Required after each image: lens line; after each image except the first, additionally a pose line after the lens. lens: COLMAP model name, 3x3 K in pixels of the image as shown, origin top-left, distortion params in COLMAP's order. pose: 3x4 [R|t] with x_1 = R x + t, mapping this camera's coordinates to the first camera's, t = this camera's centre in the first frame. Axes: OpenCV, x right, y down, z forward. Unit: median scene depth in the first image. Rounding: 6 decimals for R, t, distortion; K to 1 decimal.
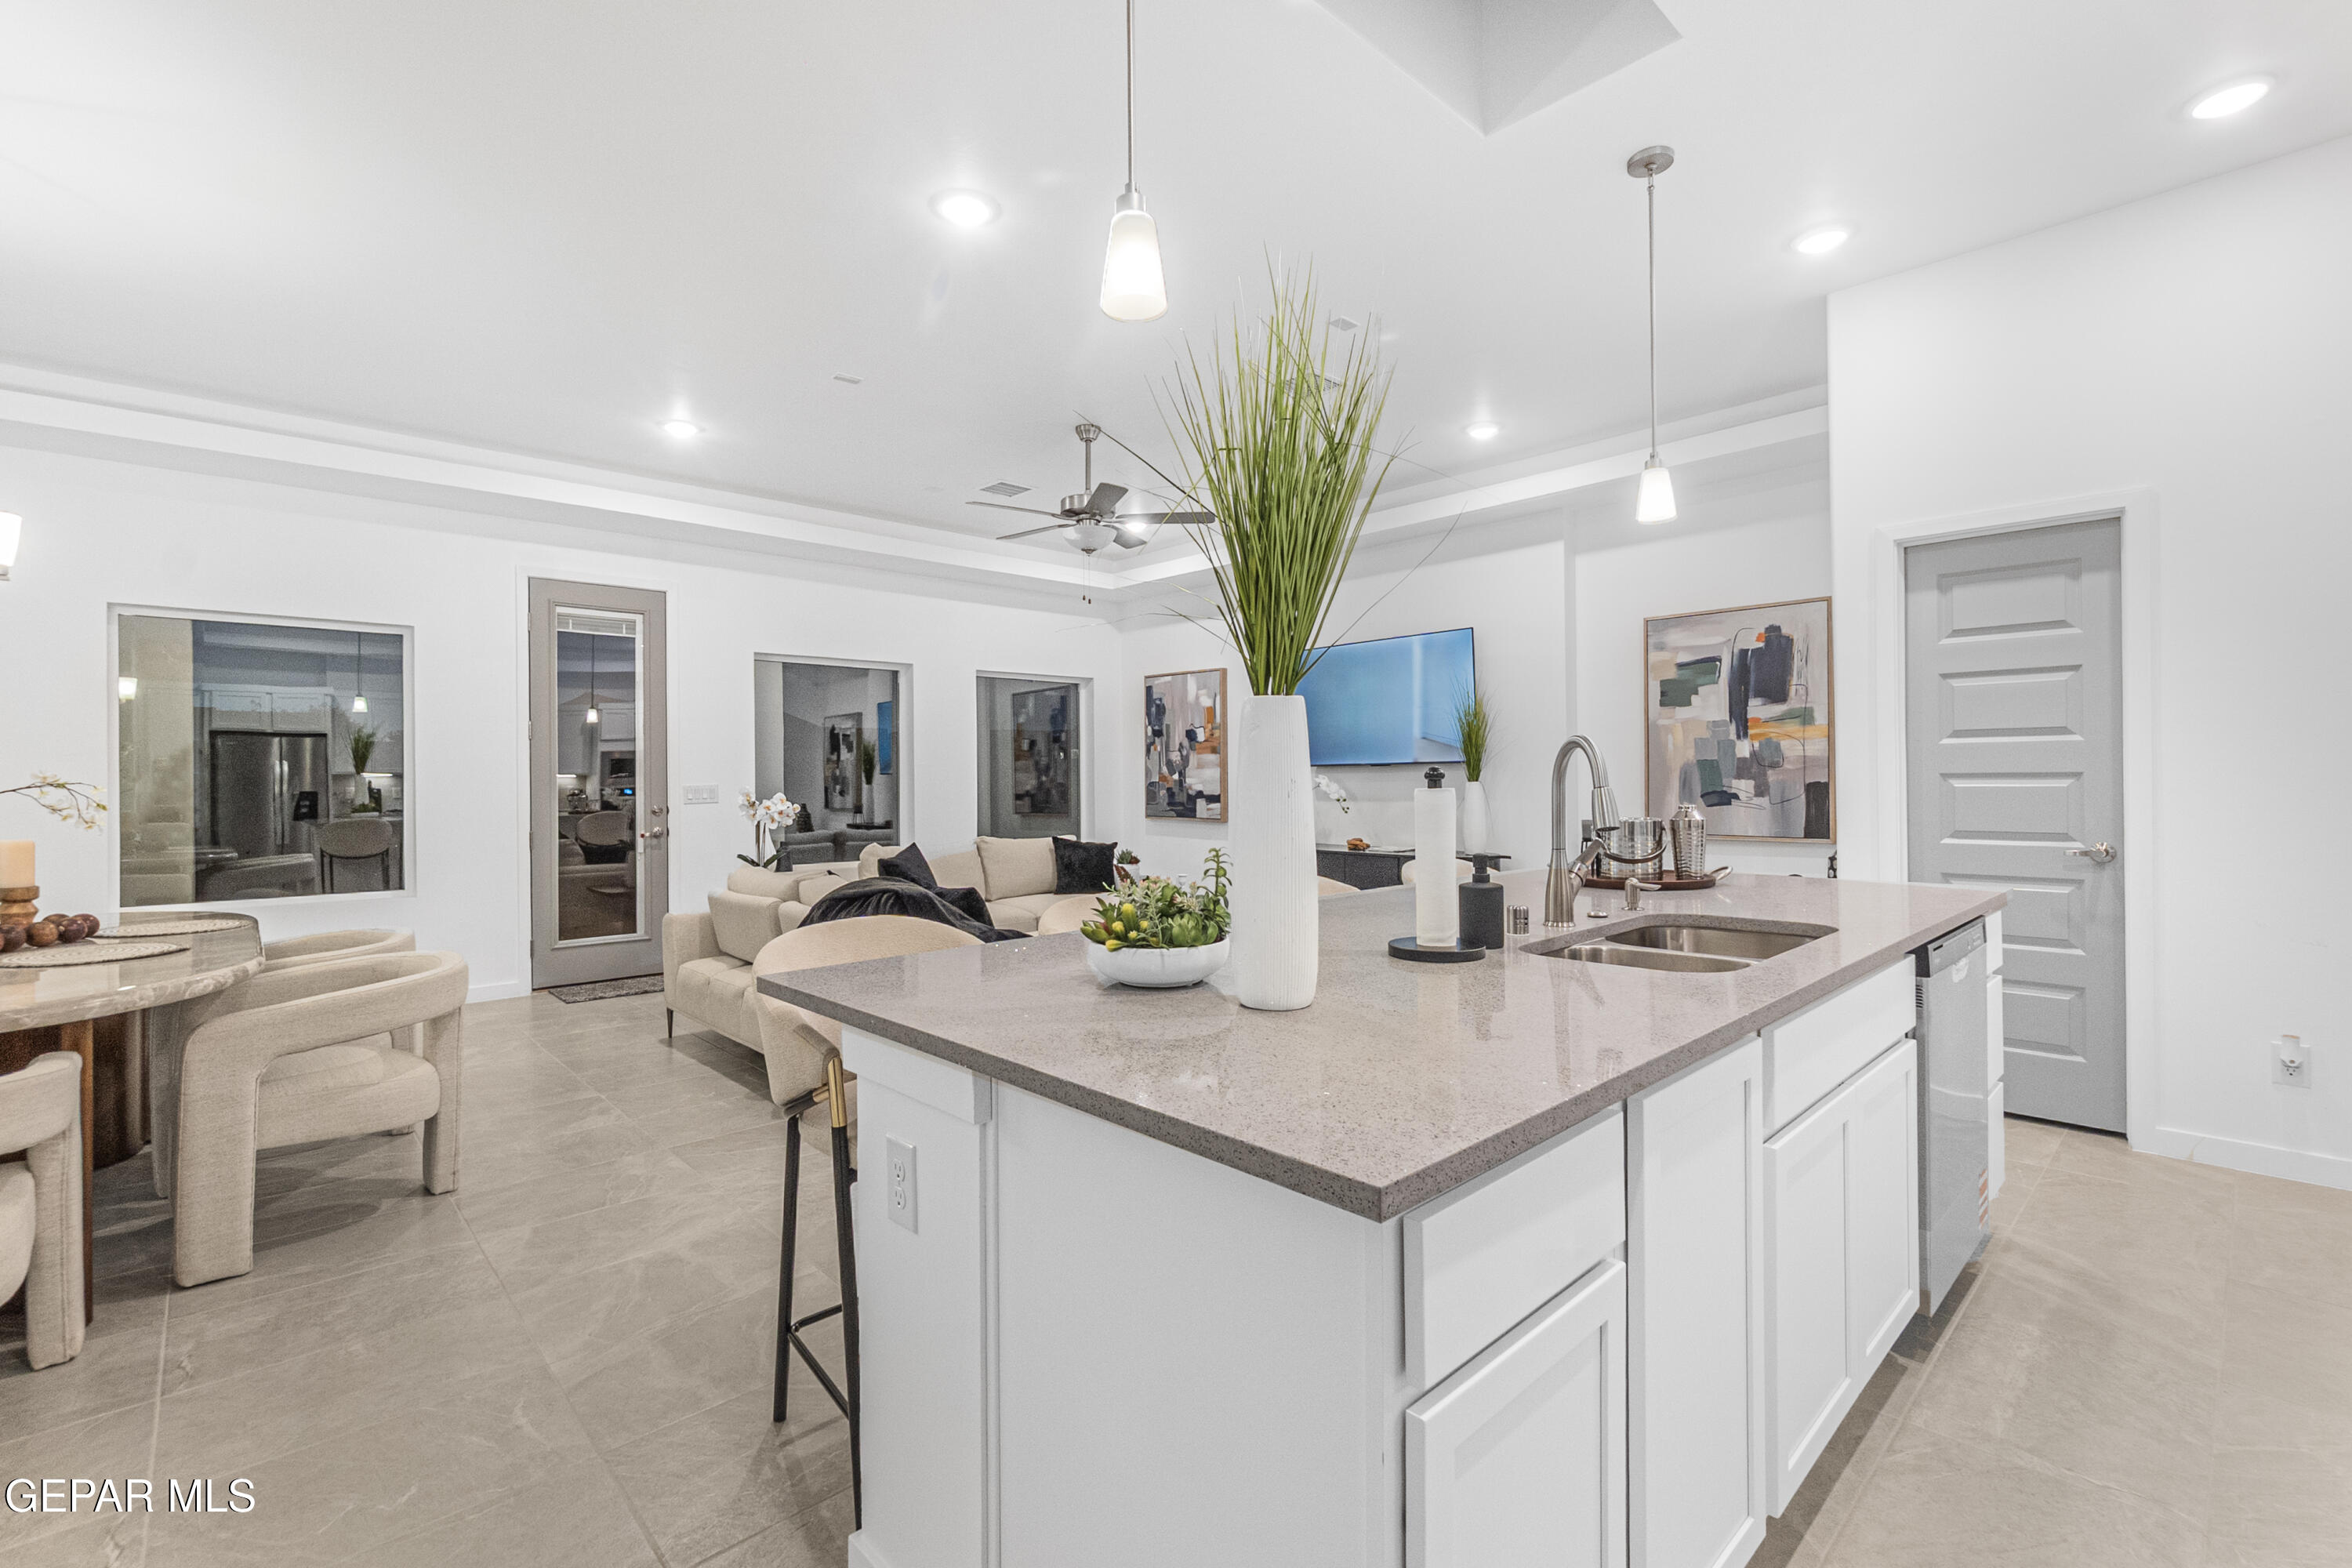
lens RADIAL K [[1021.9, 0, 1127.7], [0, 1021.9, 775.5], [0, 0, 1]] dist [-0.007283, 0.002402]
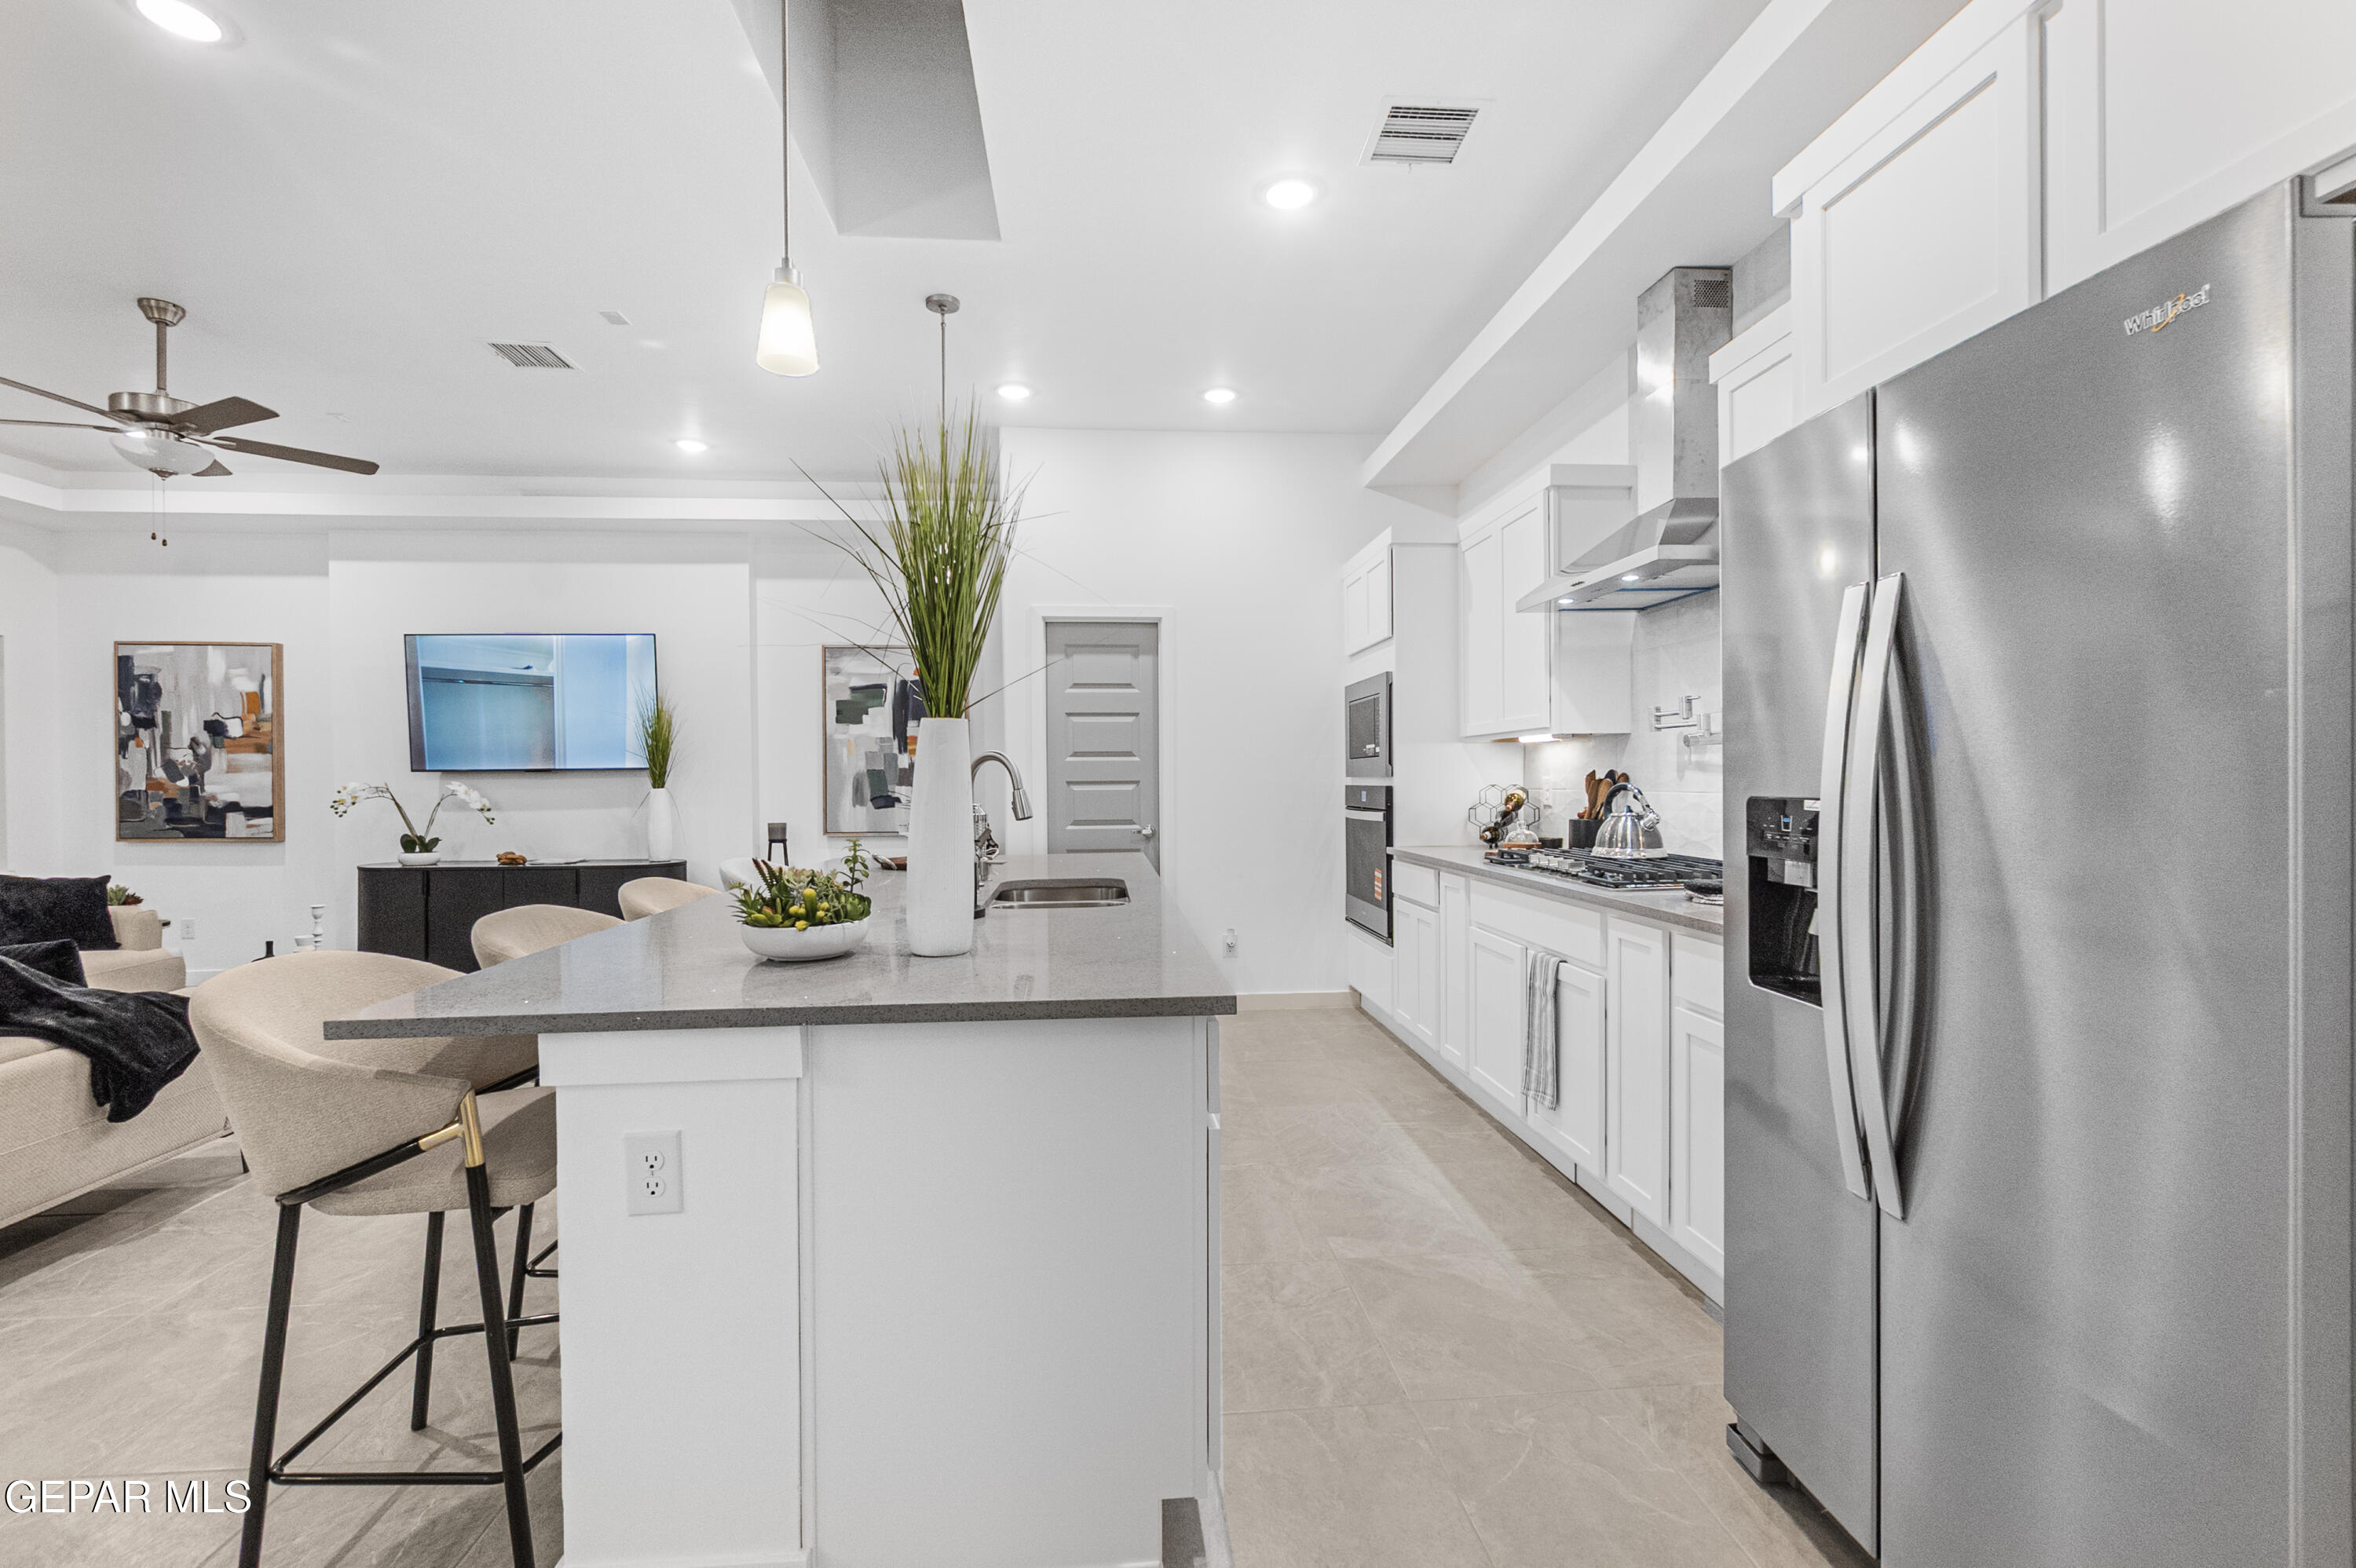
lens RADIAL K [[1023.6, 0, 1150.4], [0, 1023.6, 779.8], [0, 0, 1]] dist [-0.007283, 0.002402]
pose [[0.633648, 0.005013, 0.773606, -0.147919], [-0.002086, 0.999986, -0.004772, 0.001364], [-0.773619, 0.001410, 0.633650, -0.008744]]
